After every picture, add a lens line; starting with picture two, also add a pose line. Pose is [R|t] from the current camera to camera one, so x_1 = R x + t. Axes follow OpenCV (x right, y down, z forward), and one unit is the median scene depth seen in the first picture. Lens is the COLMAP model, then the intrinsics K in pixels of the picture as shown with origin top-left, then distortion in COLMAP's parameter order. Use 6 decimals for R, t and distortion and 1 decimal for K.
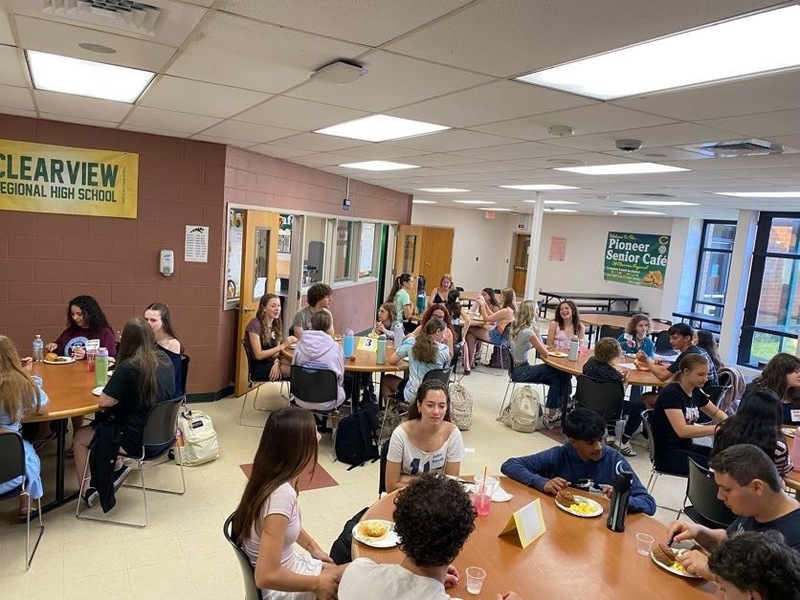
lens RADIAL K [[607.5, 0, 402.9], [0, 607.5, 306.5], [0, 0, 1]] dist [0.014144, -0.005304]
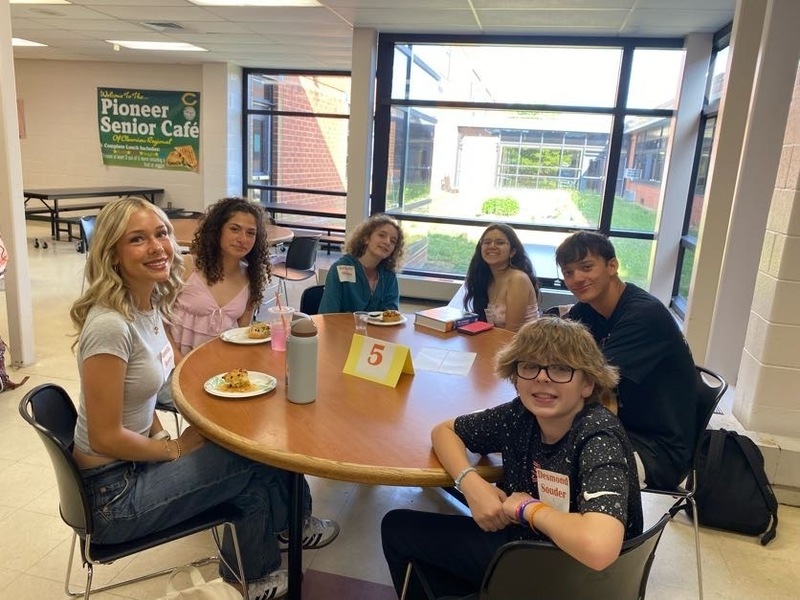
lens RADIAL K [[614.6, 0, 400.0], [0, 614.6, 300.0], [0, 0, 1]] dist [-0.004030, 0.002308]
pose [[0.670876, -0.208180, 0.711749, 0.049737], [0.092819, 0.975812, 0.197926, -0.003653], [-0.735738, -0.066720, 0.673972, 0.337098]]
